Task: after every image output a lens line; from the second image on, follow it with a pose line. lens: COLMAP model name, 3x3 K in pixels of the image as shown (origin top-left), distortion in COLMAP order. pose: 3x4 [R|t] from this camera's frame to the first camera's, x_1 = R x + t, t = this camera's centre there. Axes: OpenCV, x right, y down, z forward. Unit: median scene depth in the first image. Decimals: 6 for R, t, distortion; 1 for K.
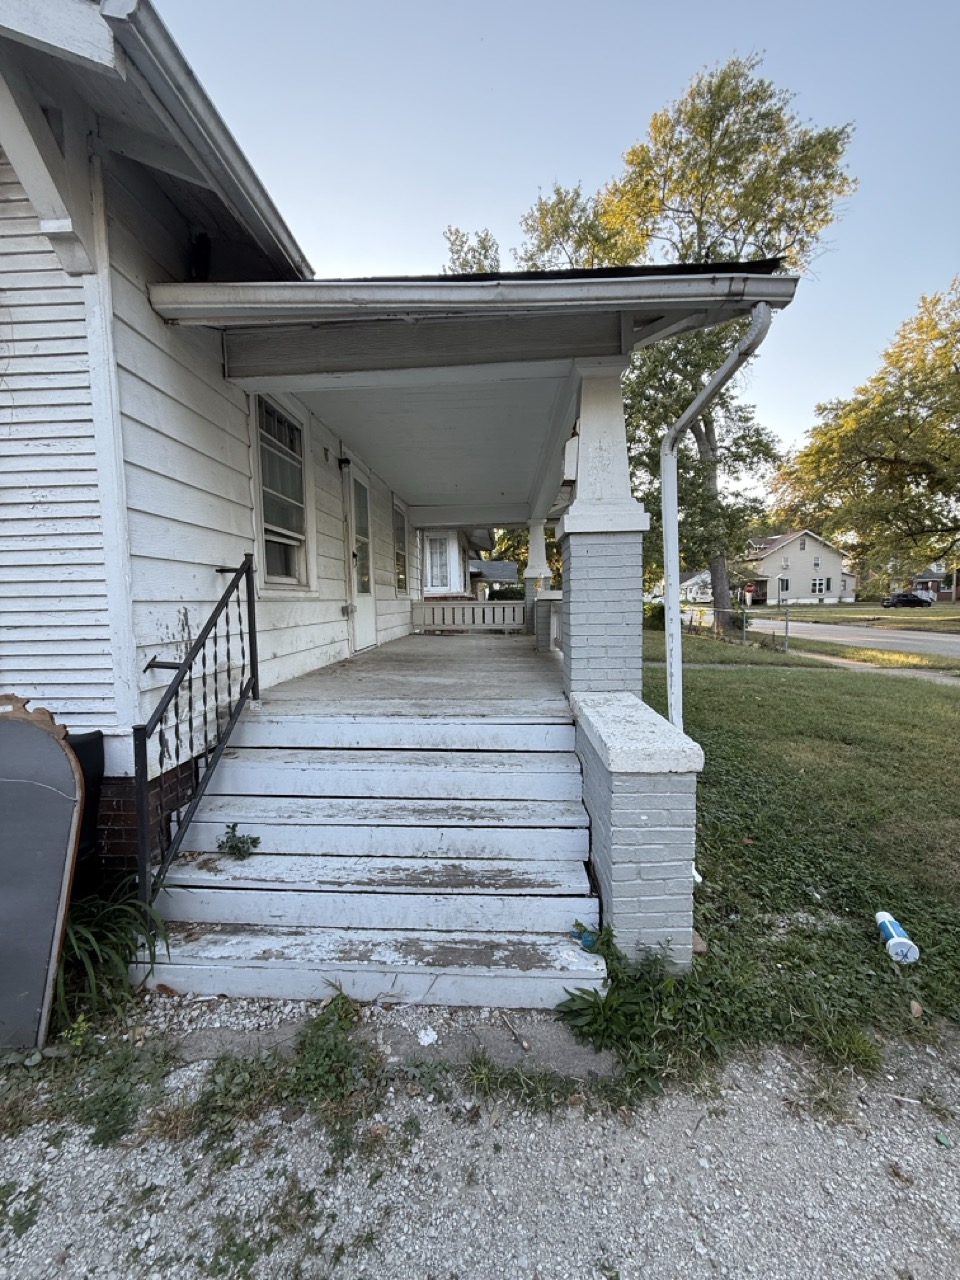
lens RADIAL K [[508.2, 0, 482.5], [0, 508.2, 637.6], [0, 0, 1]] dist [-0.000418, 0.000073]
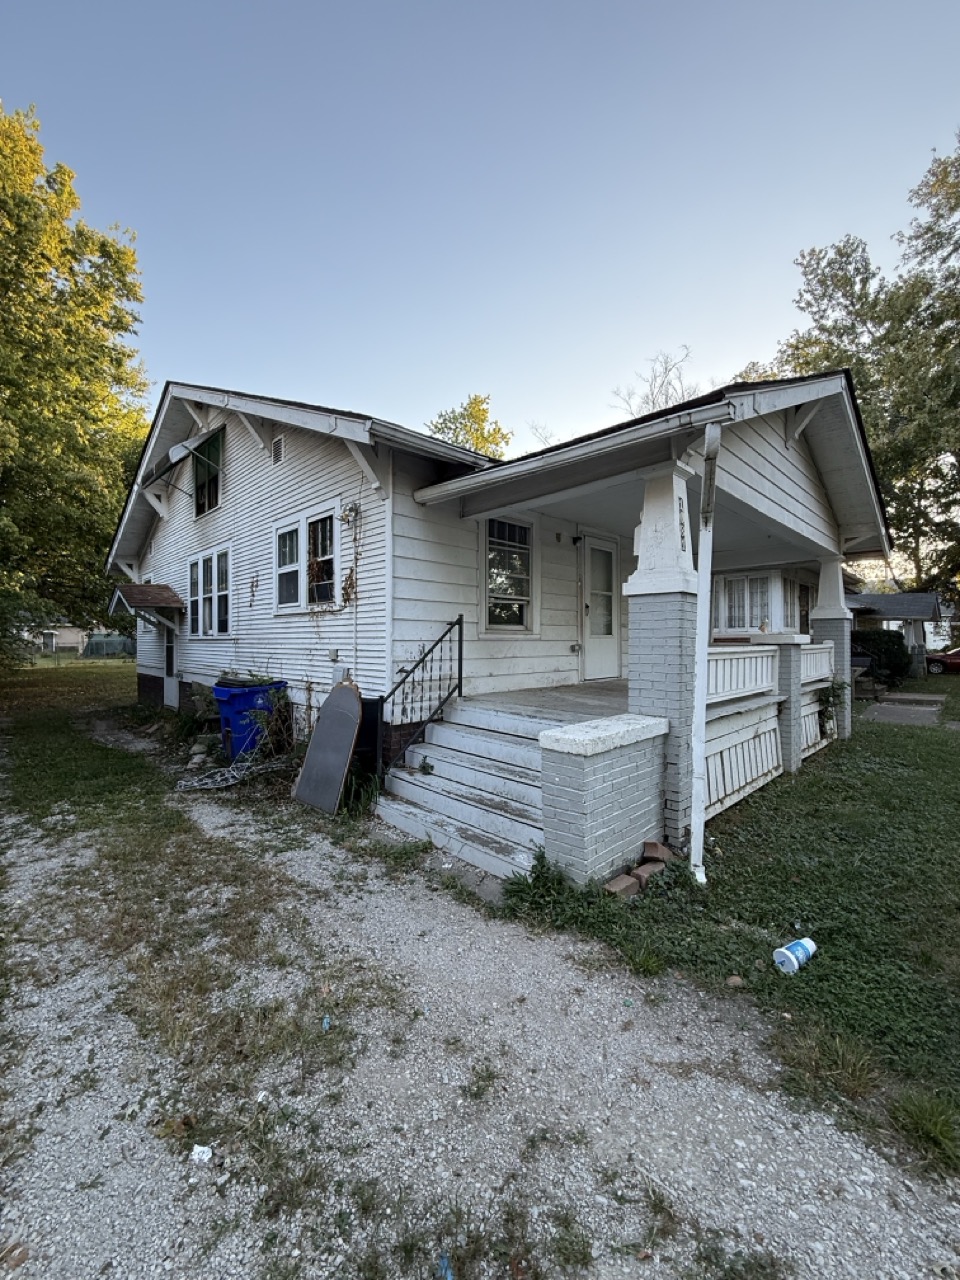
lens RADIAL K [[508.2, 0, 482.5], [0, 508.2, 637.6], [0, 0, 1]] dist [-0.000418, 0.000073]
pose [[0.735510, 0.015610, -0.677334, 1.054395], [-0.065333, 0.996710, -0.047974, -0.003562], [0.674356, 0.079538, 0.734110, -0.332900]]
